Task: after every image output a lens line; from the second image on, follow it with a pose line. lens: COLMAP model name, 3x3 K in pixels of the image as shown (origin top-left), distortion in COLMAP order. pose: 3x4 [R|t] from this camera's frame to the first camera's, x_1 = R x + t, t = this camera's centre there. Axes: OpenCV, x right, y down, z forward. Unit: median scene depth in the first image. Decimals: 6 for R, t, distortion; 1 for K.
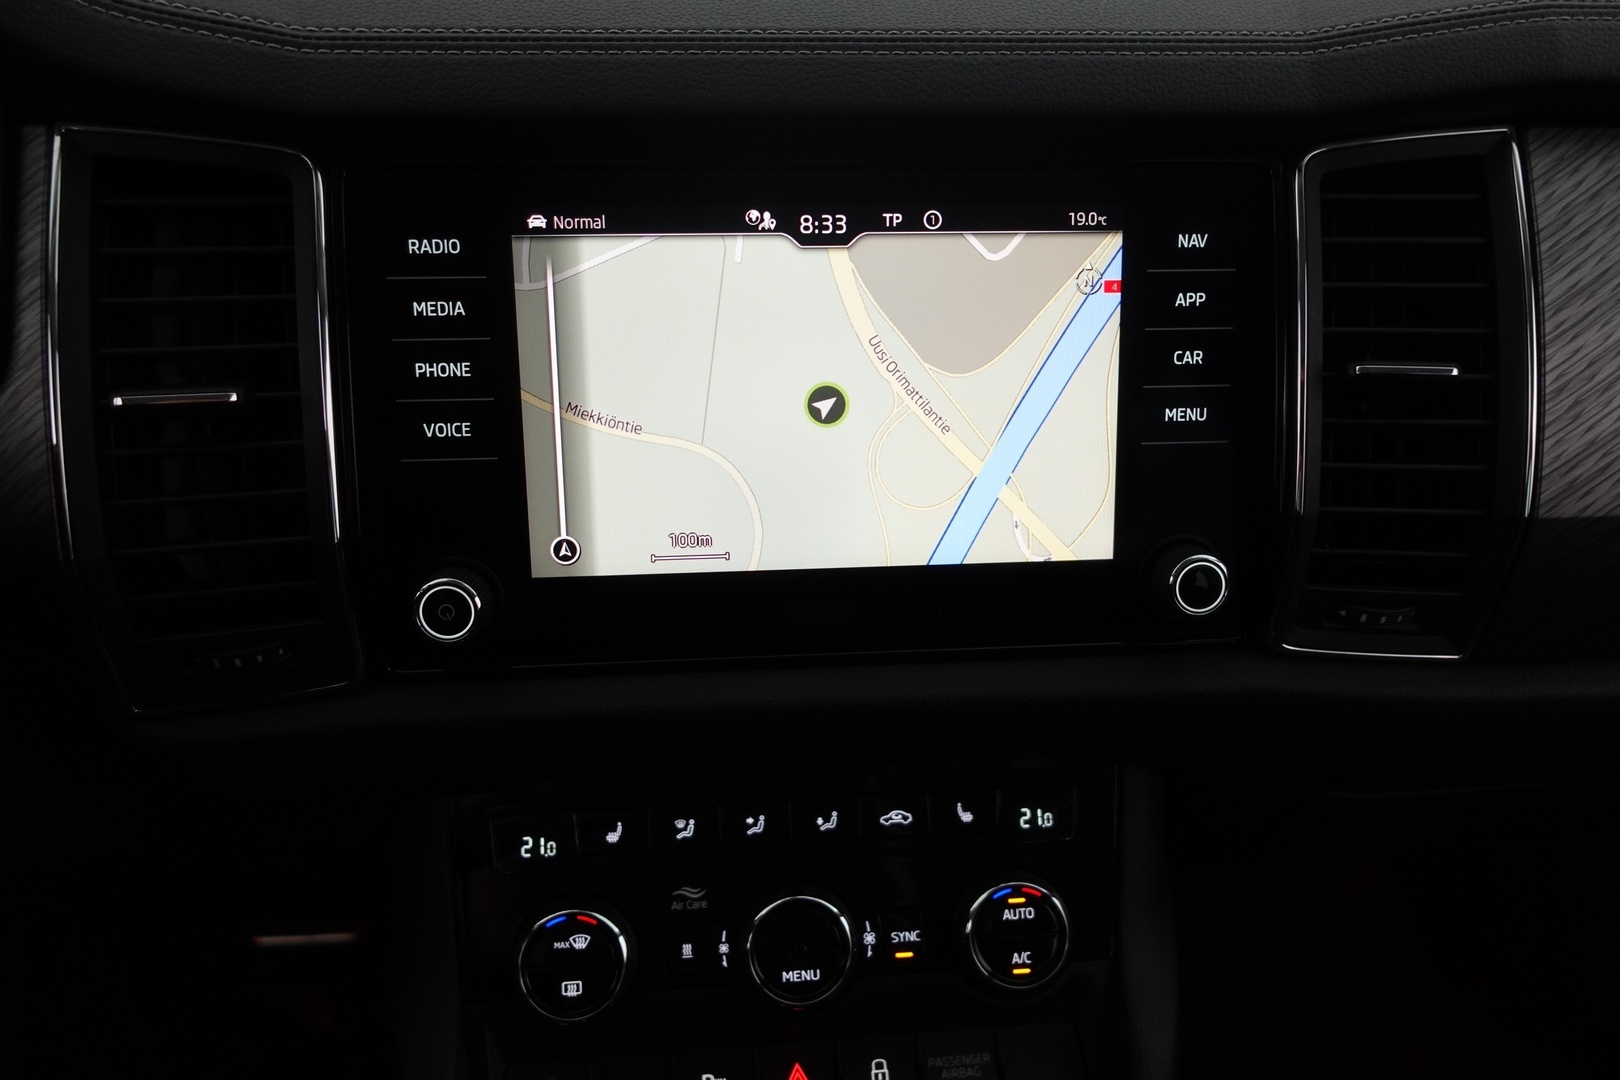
lens RADIAL K [[1122.0, 0, 805.4], [0, 1122.0, 543.5], [0, 0, 1]] dist [0.004817, 0.002089]
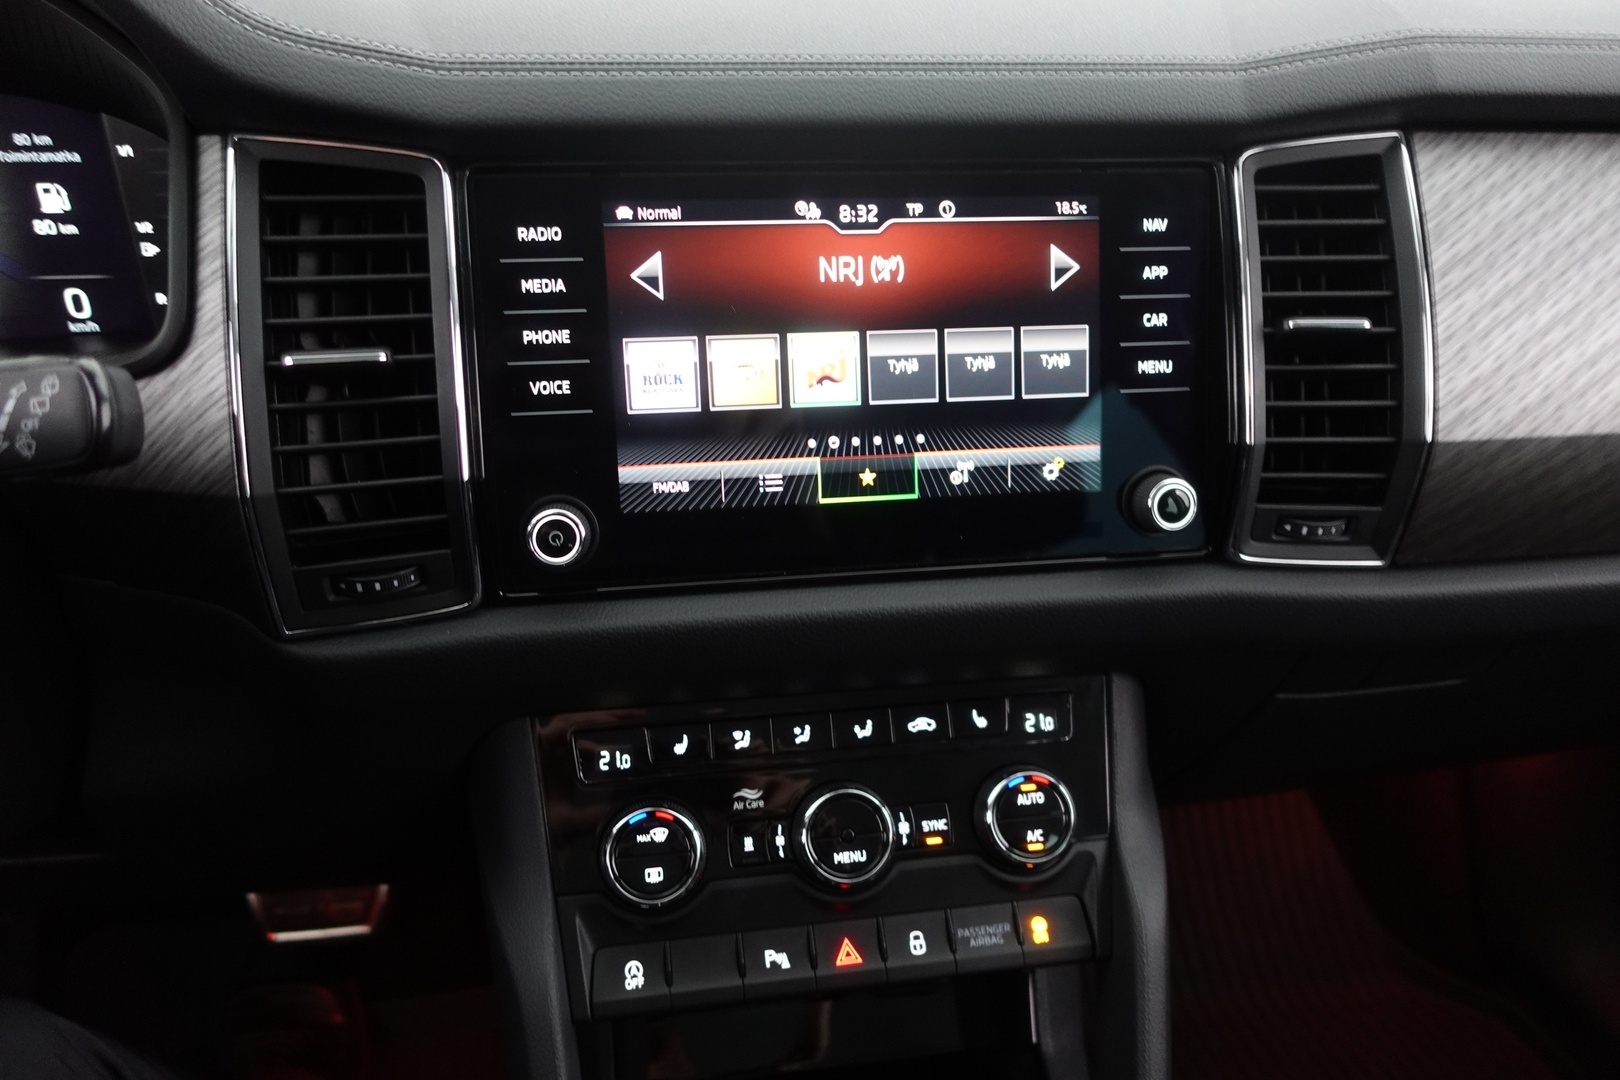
lens RADIAL K [[1122.0, 0, 814.9], [0, 1122.0, 536.3], [0, 0, 1]] dist [0.004817, 0.002089]
pose [[0.997652, -0.029044, 0.062019, -0.115951], [0.031448, 0.998778, -0.038136, 0.108672], [-0.060836, 0.039997, 0.997346, -0.194319]]
